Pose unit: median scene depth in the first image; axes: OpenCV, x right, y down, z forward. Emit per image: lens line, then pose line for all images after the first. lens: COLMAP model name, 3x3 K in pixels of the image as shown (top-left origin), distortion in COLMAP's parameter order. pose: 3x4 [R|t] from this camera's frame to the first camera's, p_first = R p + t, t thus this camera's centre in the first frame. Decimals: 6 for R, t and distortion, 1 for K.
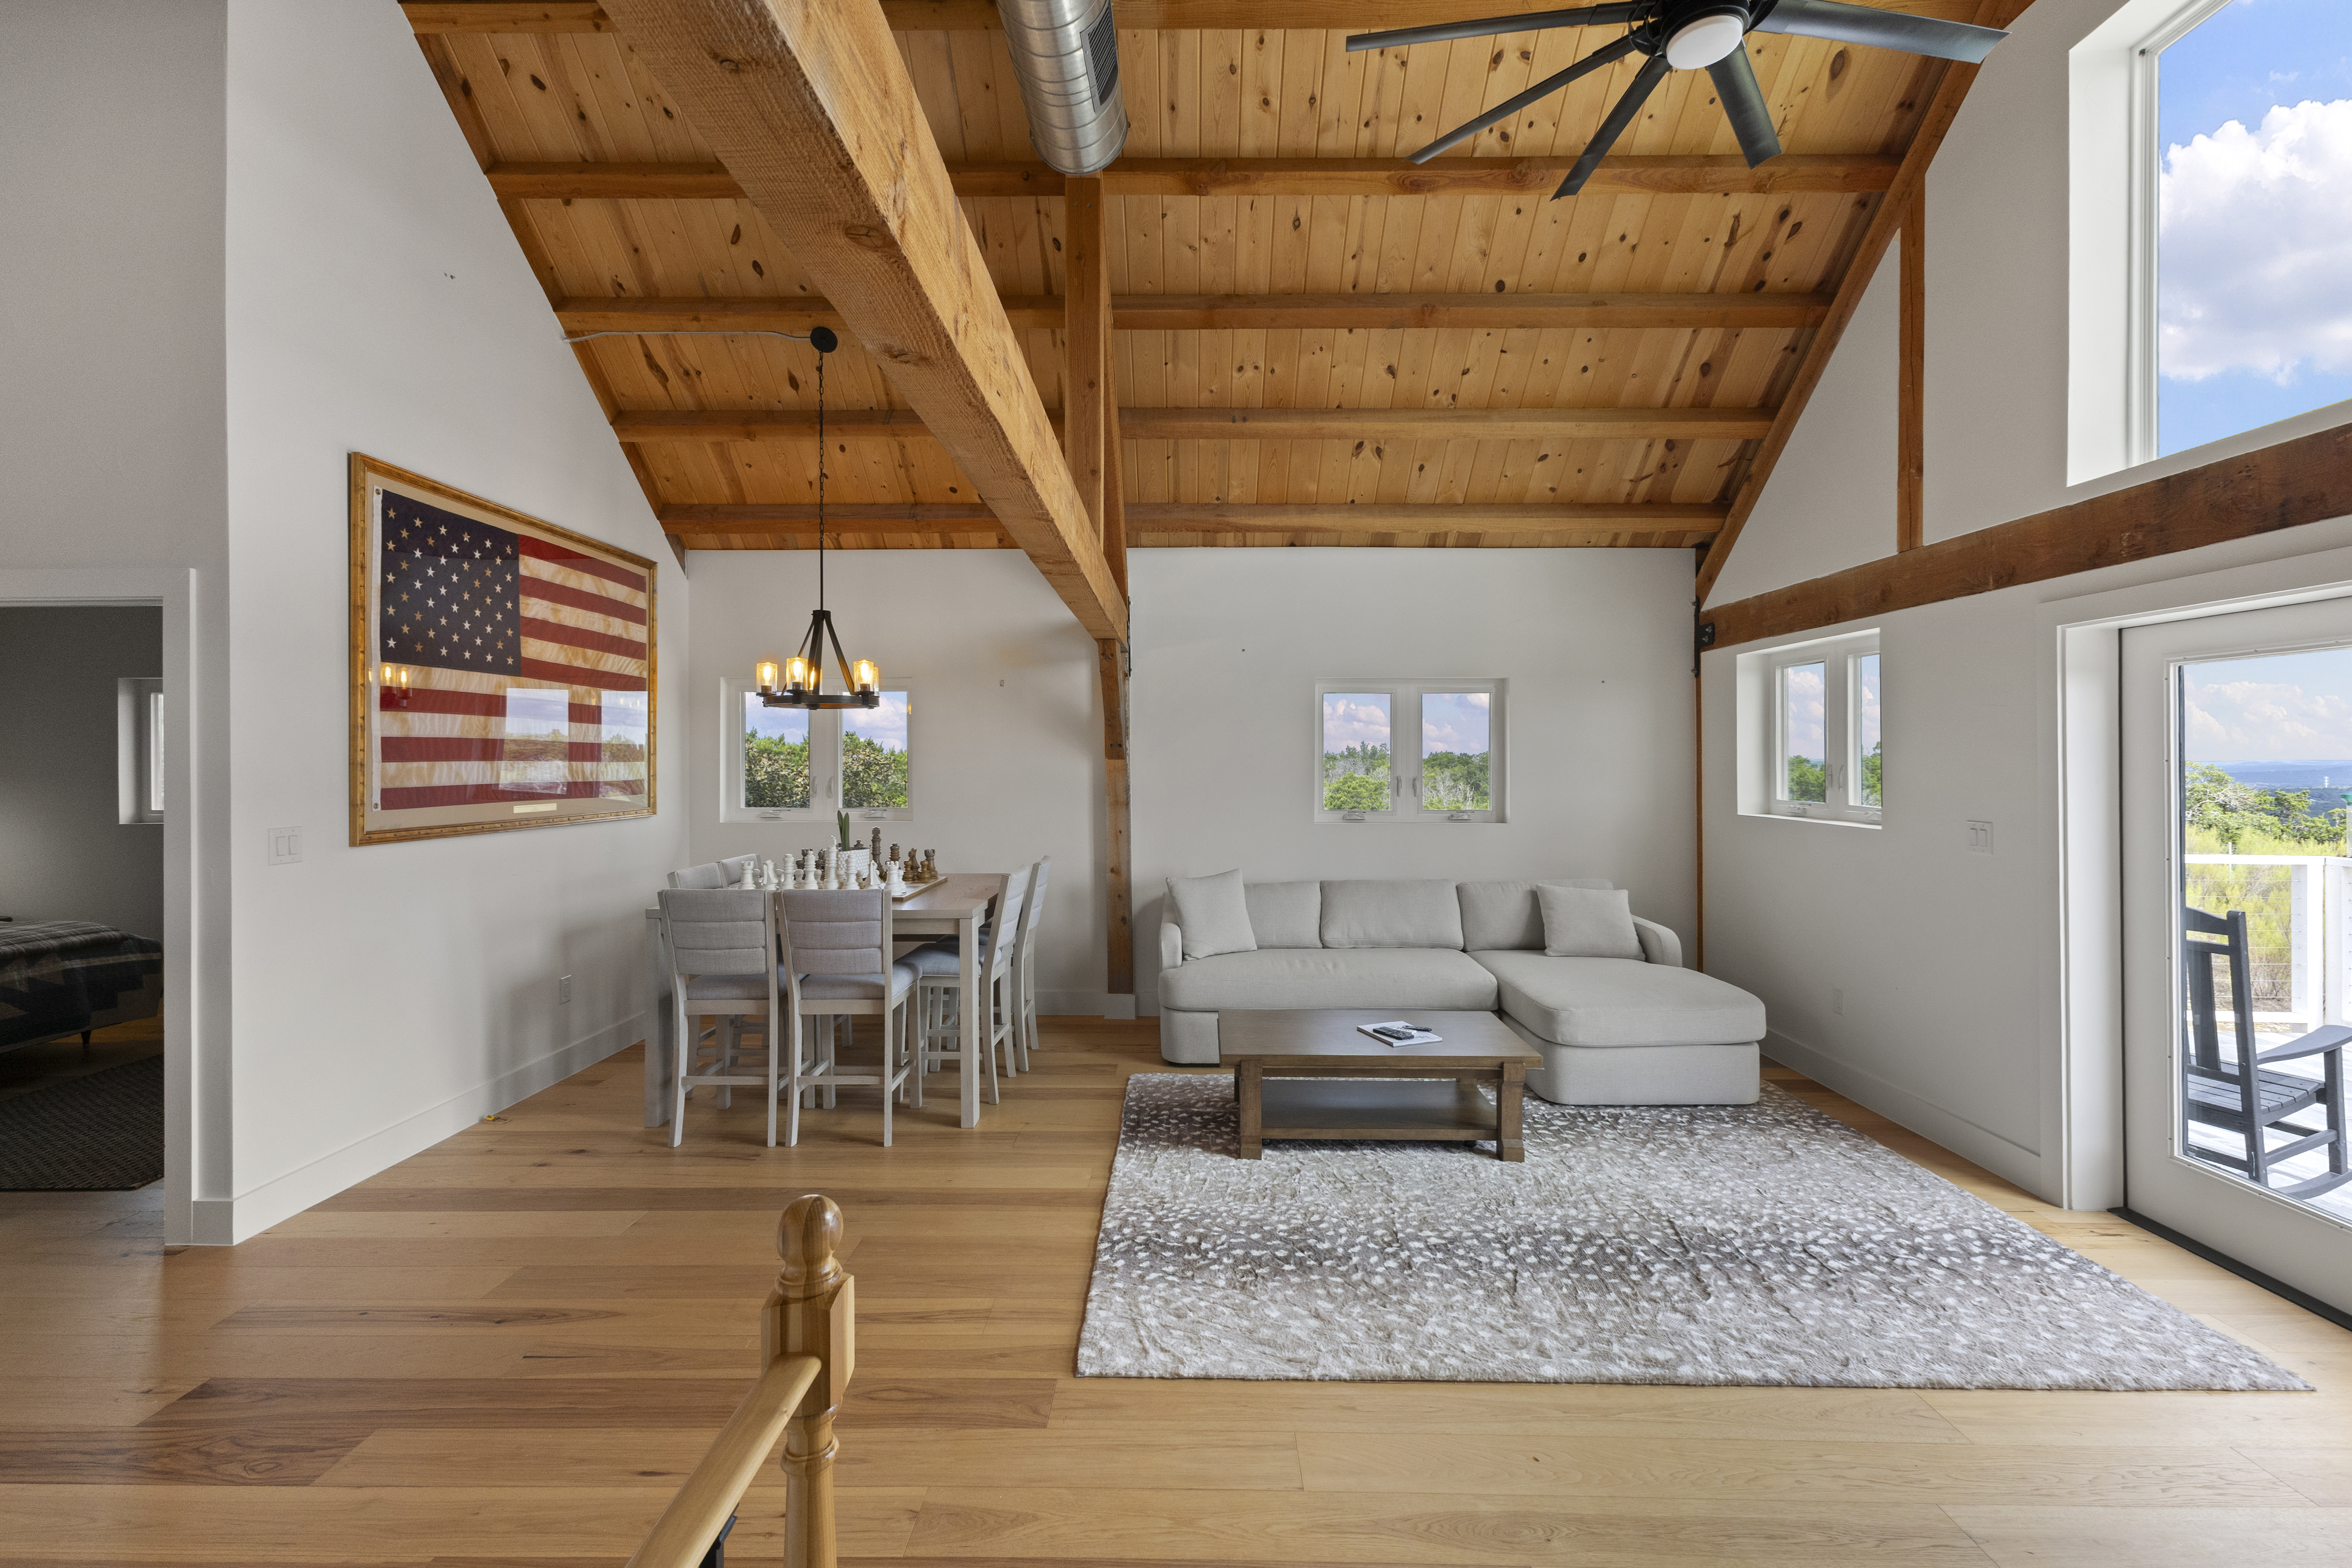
lens RADIAL K [[1017.7, 0, 1180.6], [0, 1017.7, 764.2], [0, 0, 1]] dist [0.011225, -0.001930]
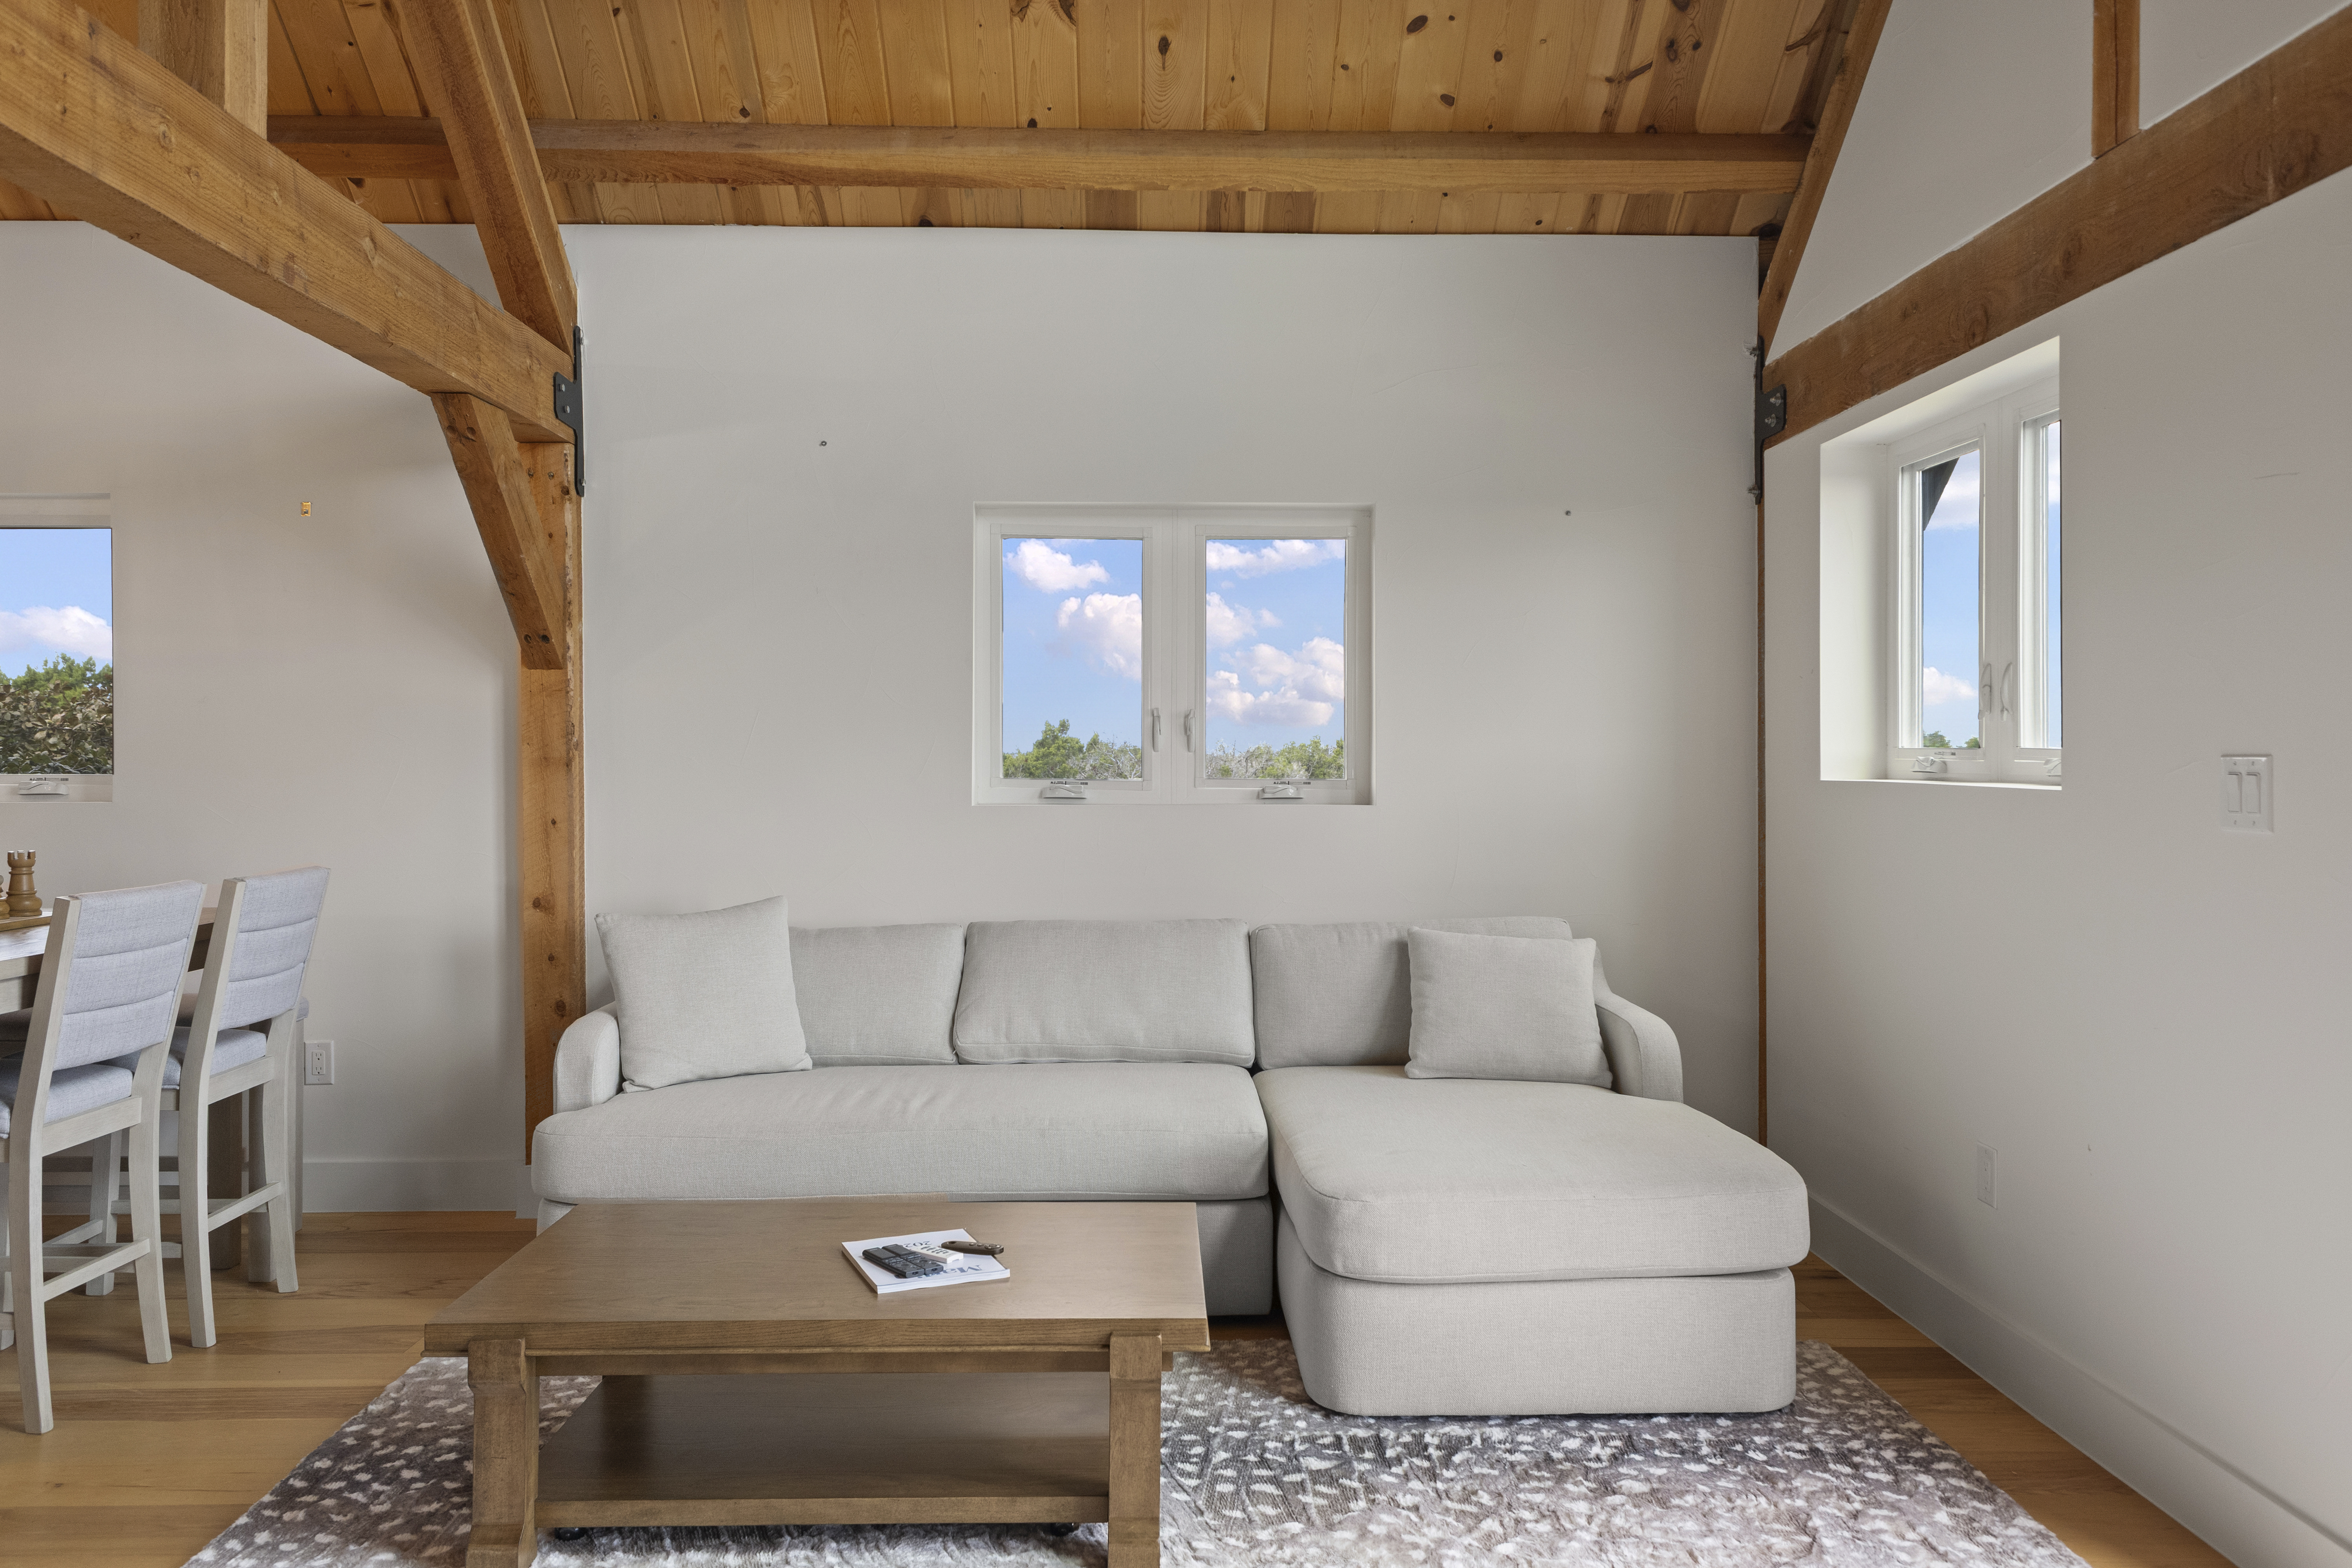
lens RADIAL K [[1718.0, 0, 1170.5], [0, 1718.0, 759.9], [0, 0, 1]] dist [0.035608, -0.013950]
pose [[0.999587, 0.000654, 0.028714, 0.272696], [-0.000649, 1.000000, -0.000201, 0.050004], [-0.028714, 0.000182, 0.999588, 0.254308]]
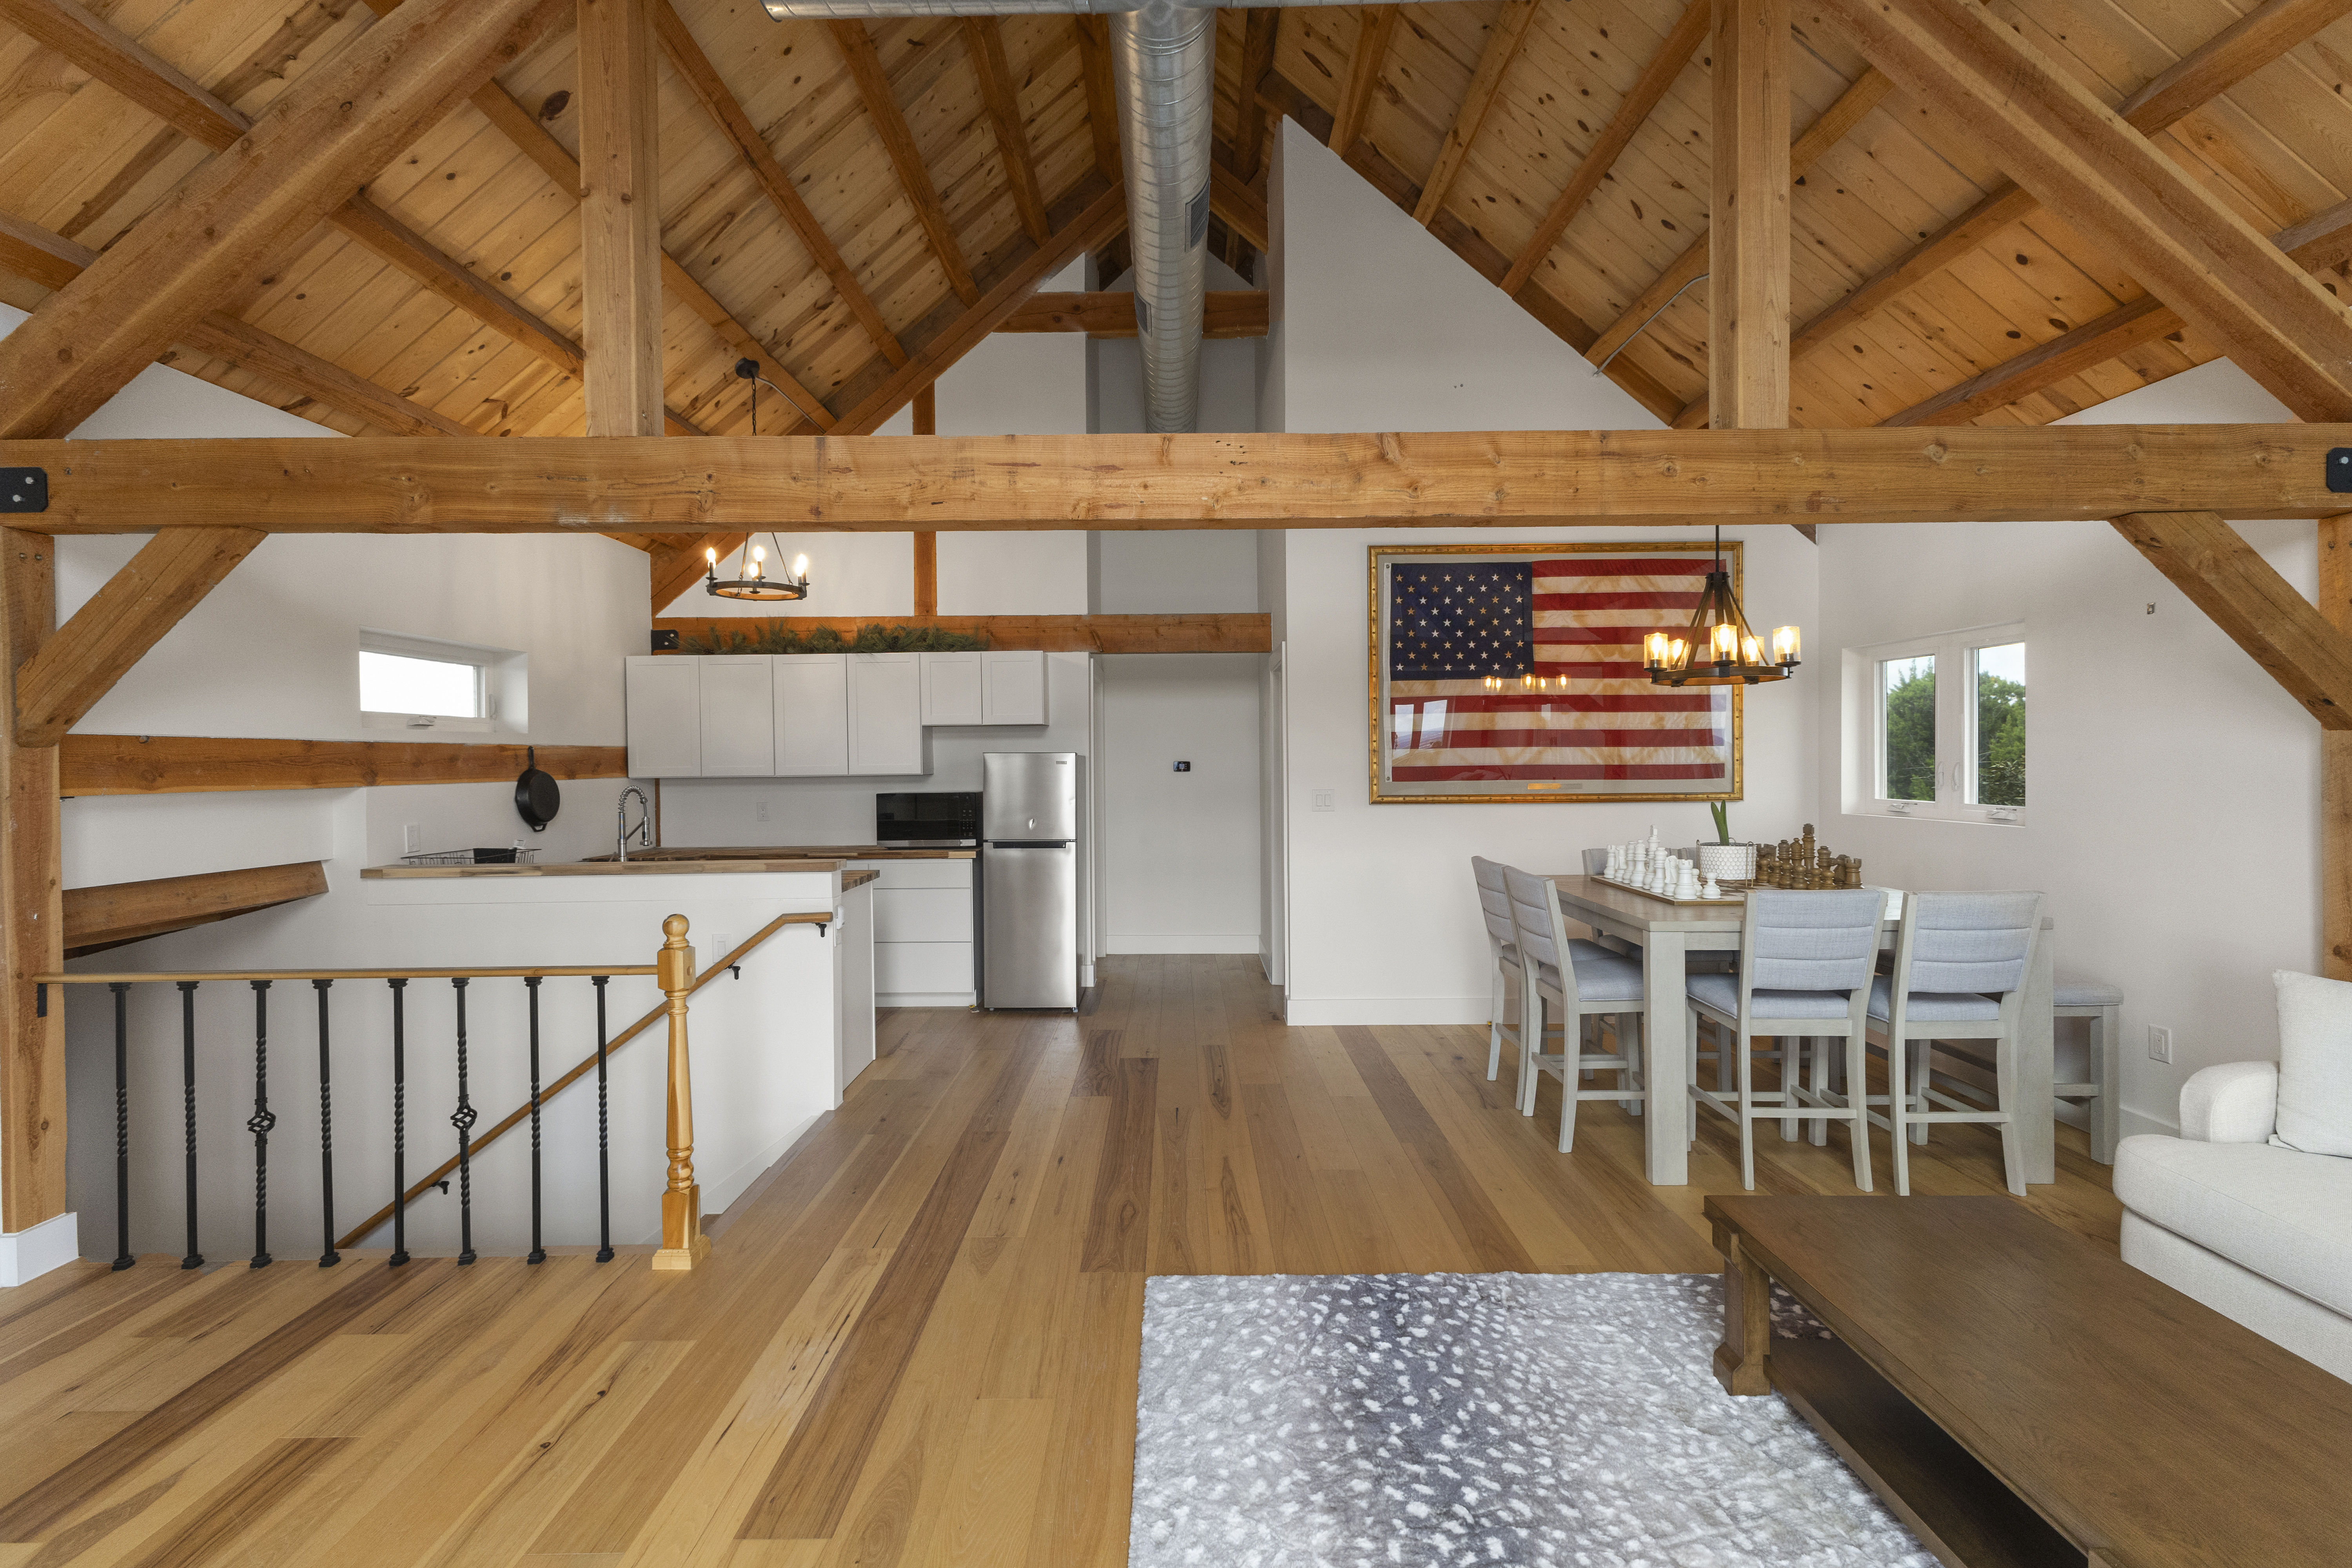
lens RADIAL K [[1017.7, 0, 1178.1], [0, 1017.7, 767.3], [0, 0, 1]] dist [0.011225, -0.001930]
pose [[0.010525, 0.009123, -0.999903, 0.575937], [0.005840, 0.999941, 0.009185, 0.007707], [0.999928, -0.005936, 0.010471, 0.570202]]
